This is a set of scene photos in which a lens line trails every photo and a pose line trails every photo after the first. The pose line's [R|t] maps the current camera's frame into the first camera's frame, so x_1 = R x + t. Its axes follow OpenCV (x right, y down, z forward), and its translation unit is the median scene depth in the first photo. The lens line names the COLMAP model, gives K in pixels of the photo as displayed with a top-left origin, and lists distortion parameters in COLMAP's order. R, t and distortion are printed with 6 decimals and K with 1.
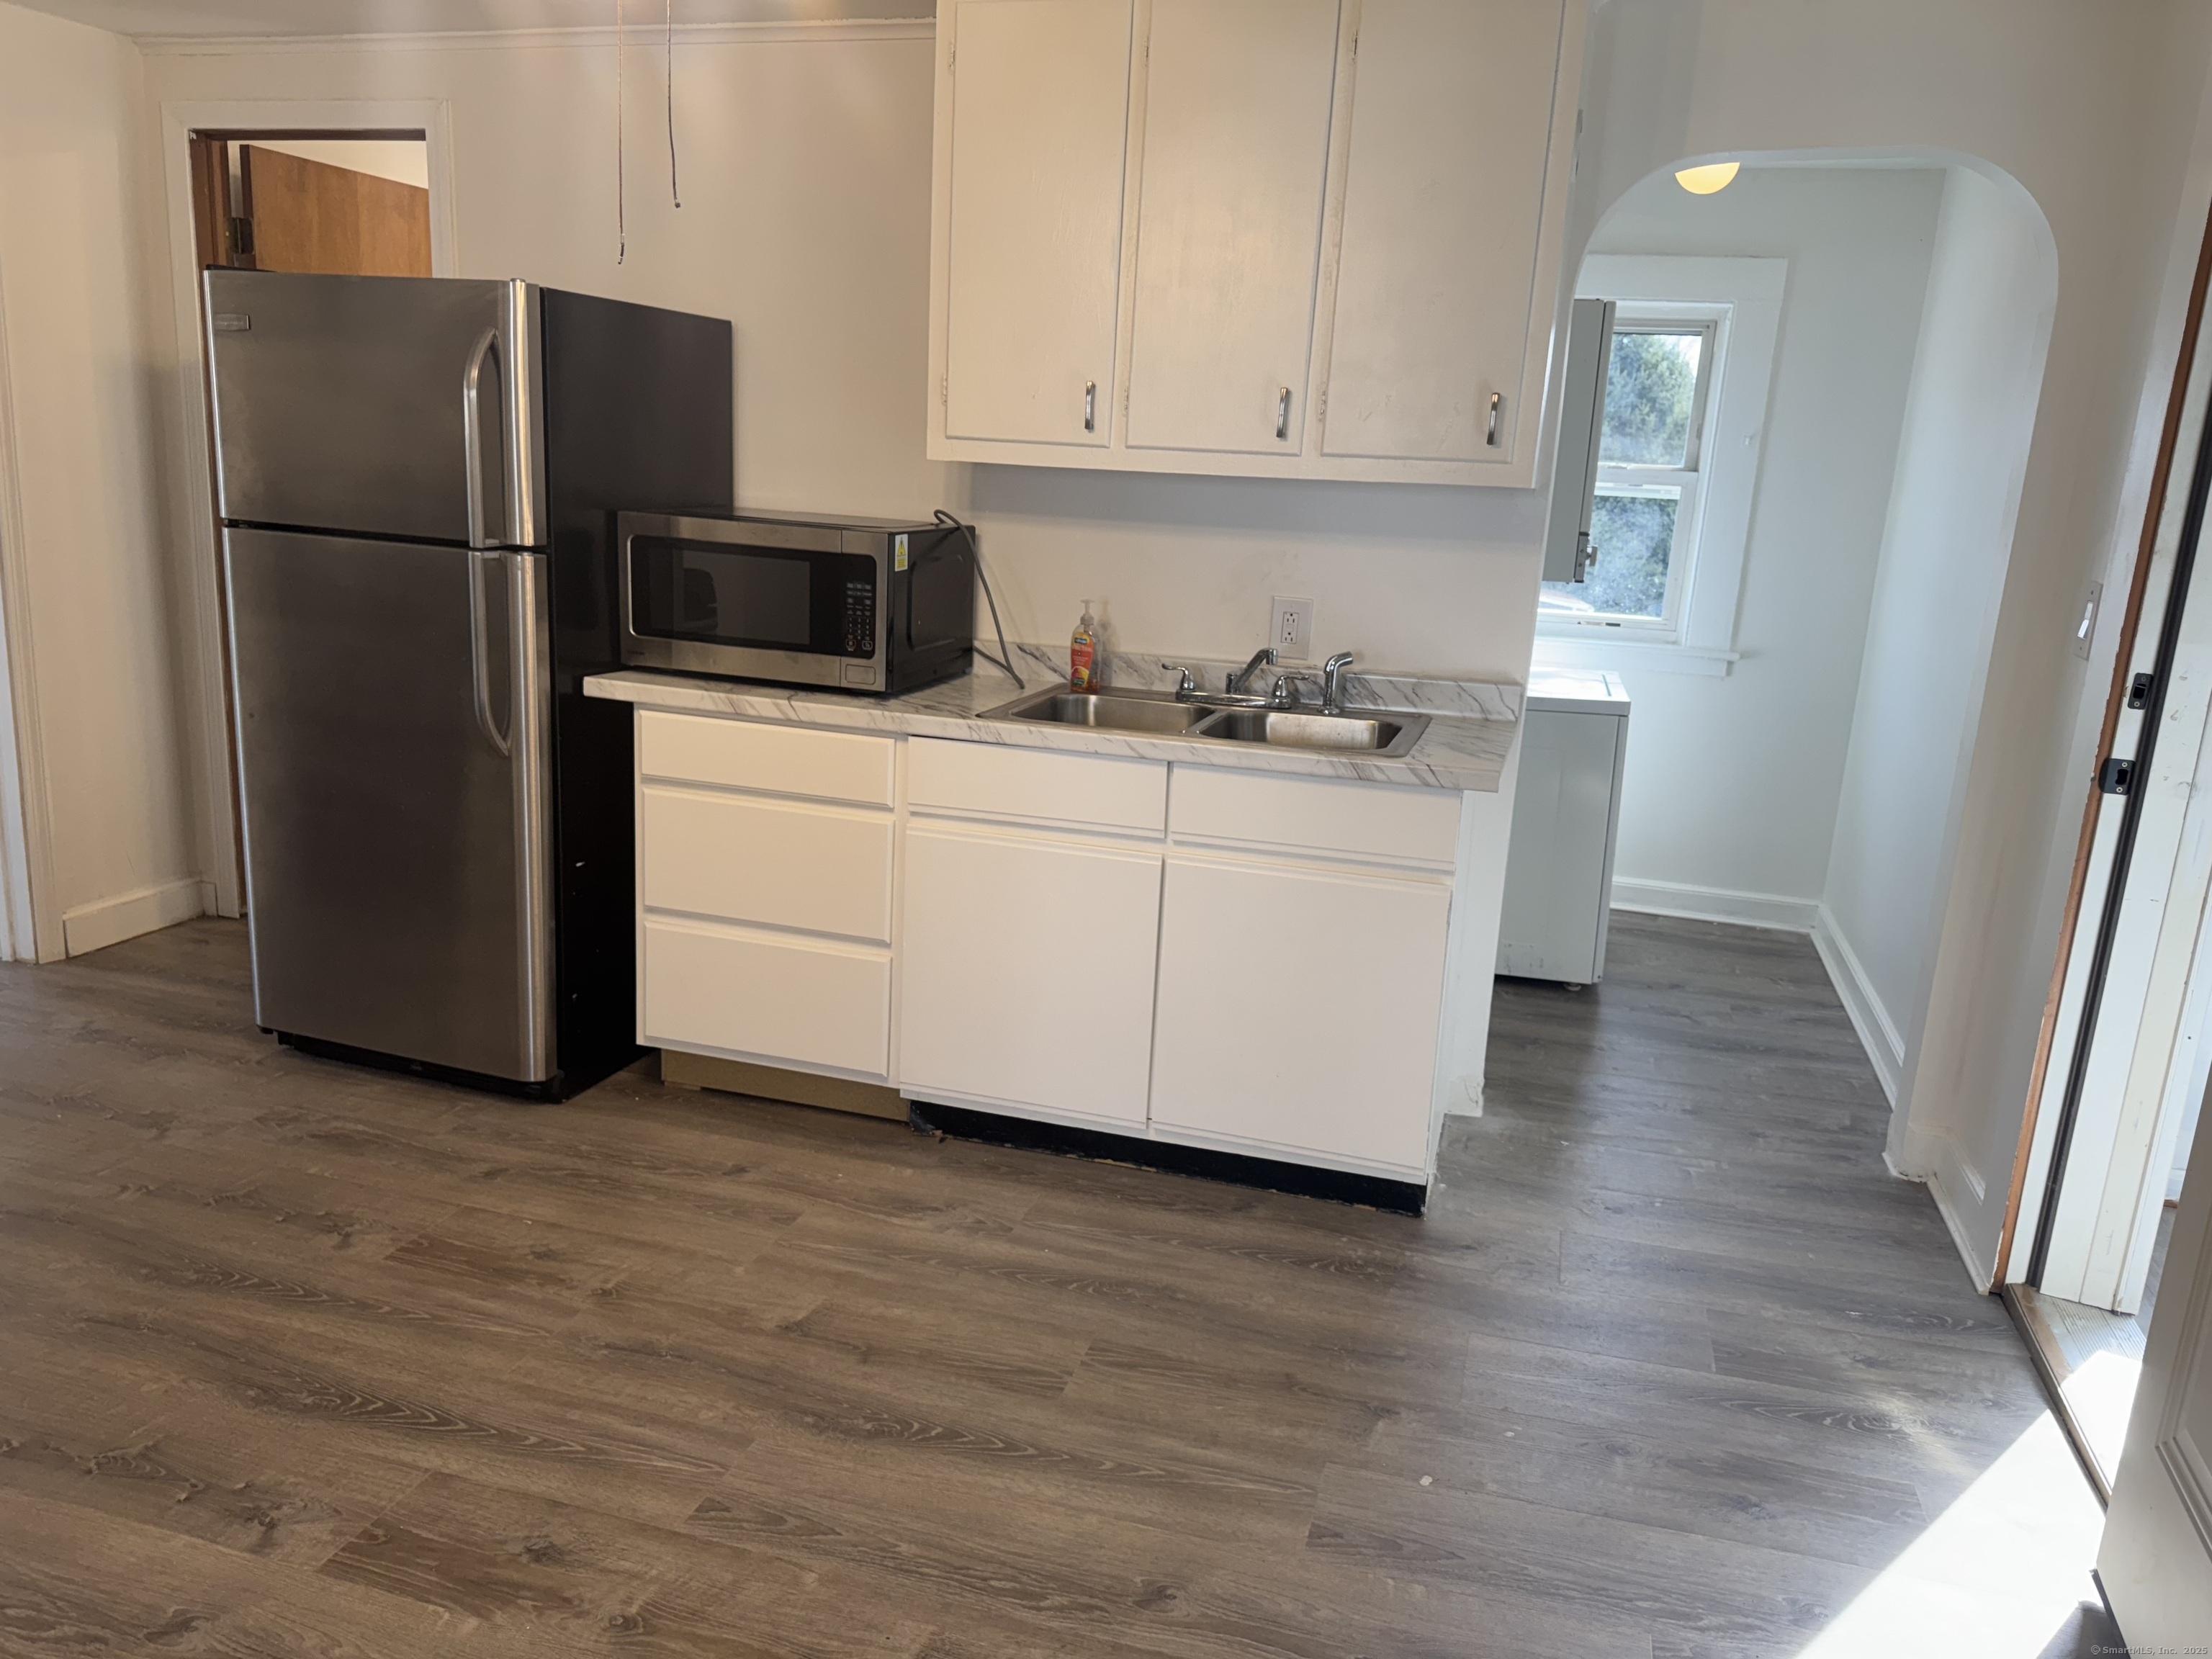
lens RADIAL K [[1558.3, 0, 1091.5], [0, 1558.3, 821.2], [0, 0, 1]] dist [0.046802, -0.051042]
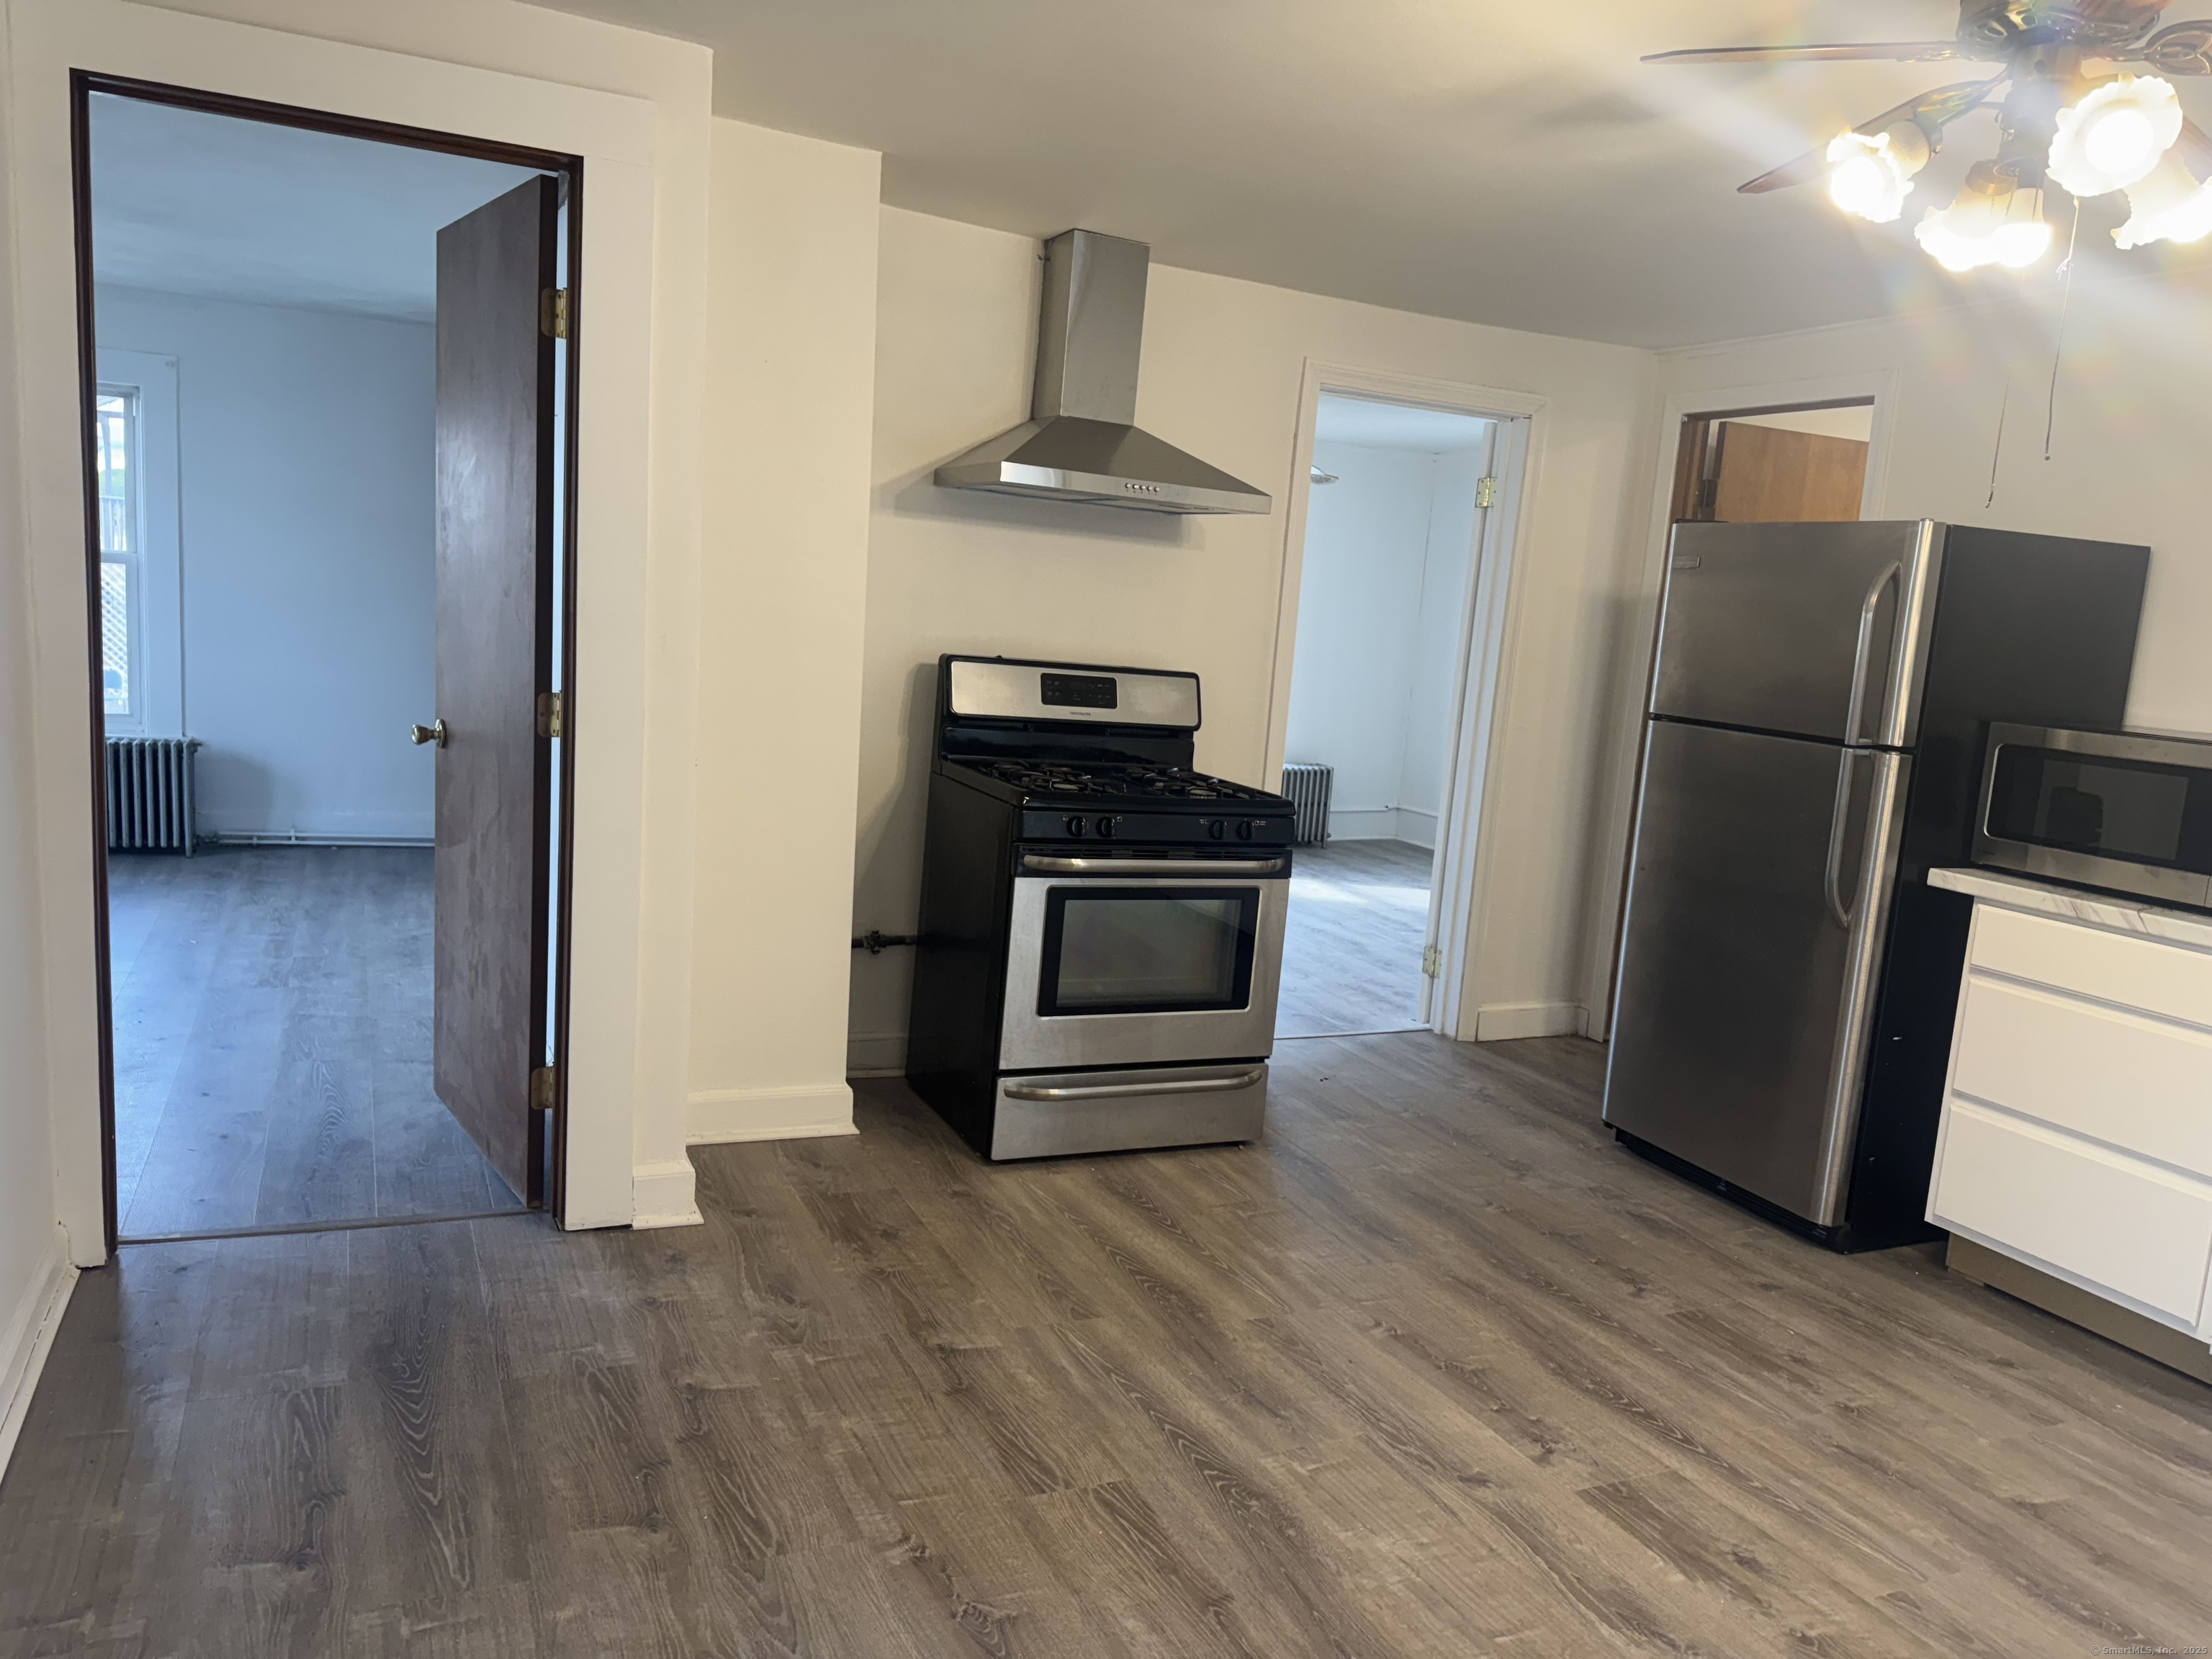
lens RADIAL K [[1558.3, 0, 1113.5], [0, 1558.3, 831.7], [0, 0, 1]] dist [0.046802, -0.051042]
pose [[0.677107, 0.101629, -0.728833, 0.096491], [-0.197538, 0.979169, -0.046982, 0.052939], [0.708876, 0.175784, 0.683077, -0.173590]]
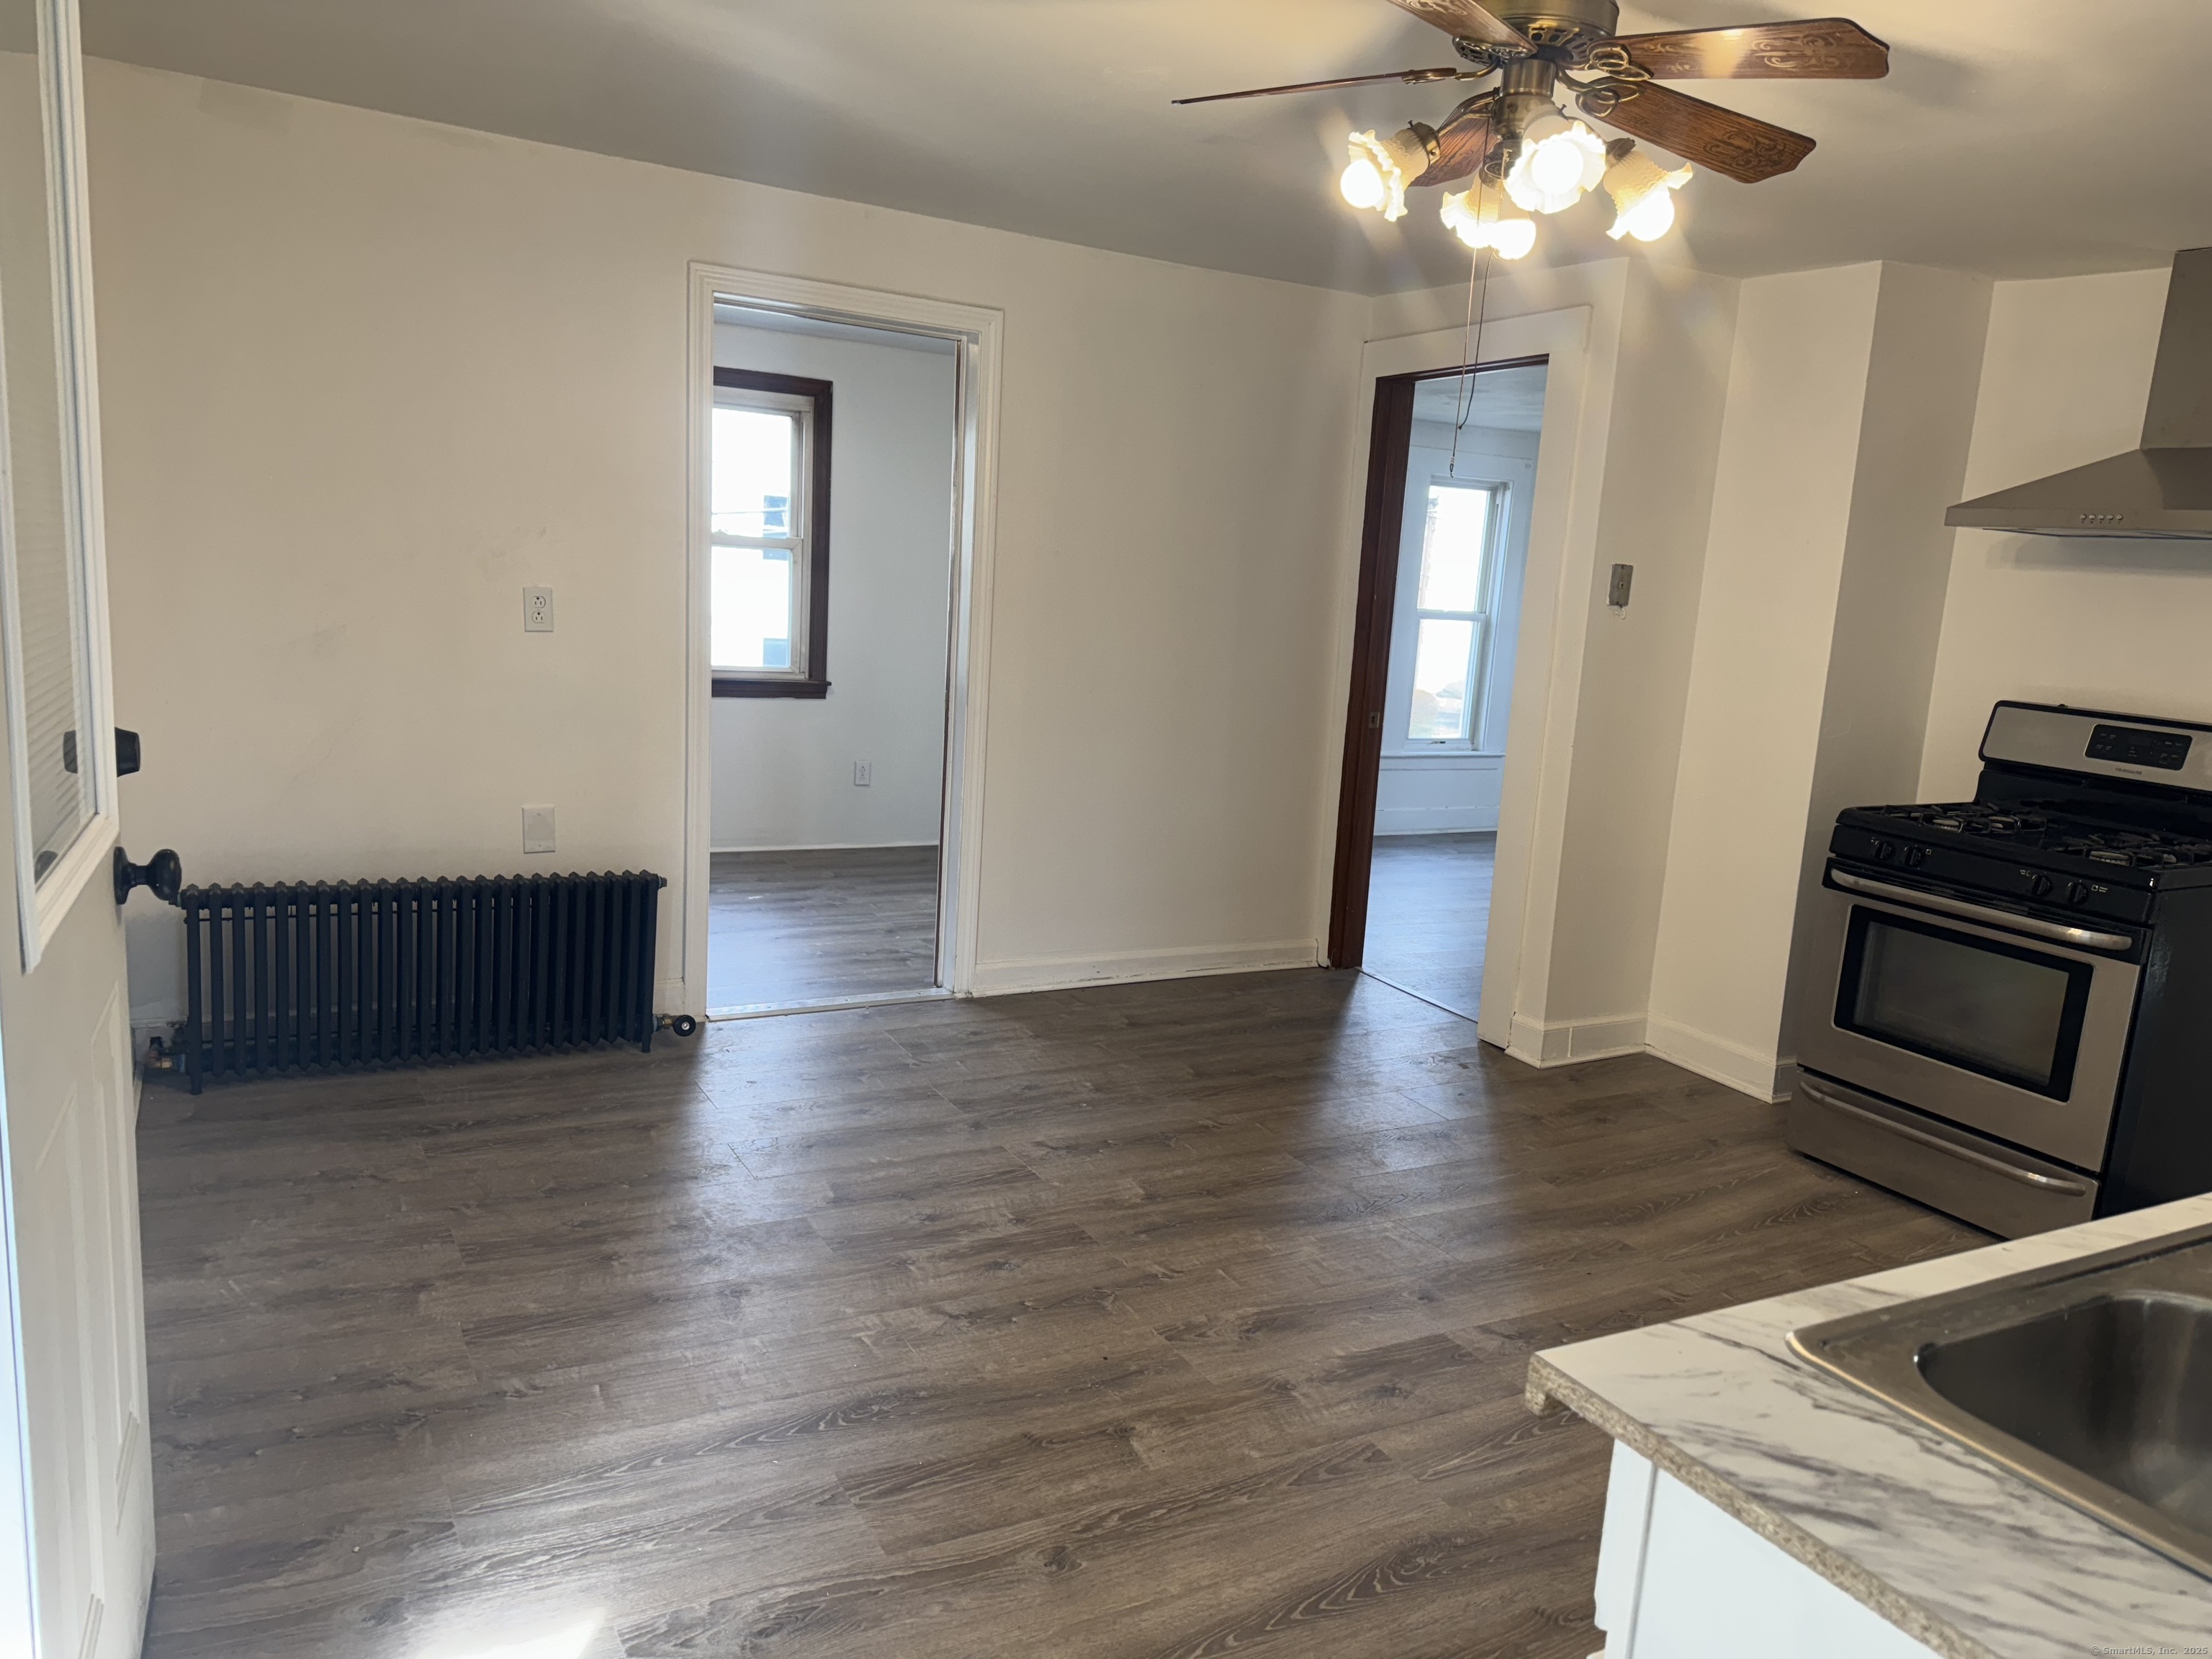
lens RADIAL K [[1558.3, 0, 1105.4], [0, 1558.3, 846.4], [0, 0, 1]] dist [0.046802, -0.051042]
pose [[-0.680581, 0.030522, -0.732037, 0.569295], [-0.261700, 0.923096, 0.281792, -0.210035], [0.684341, 0.383357, -0.620254, 1.049573]]
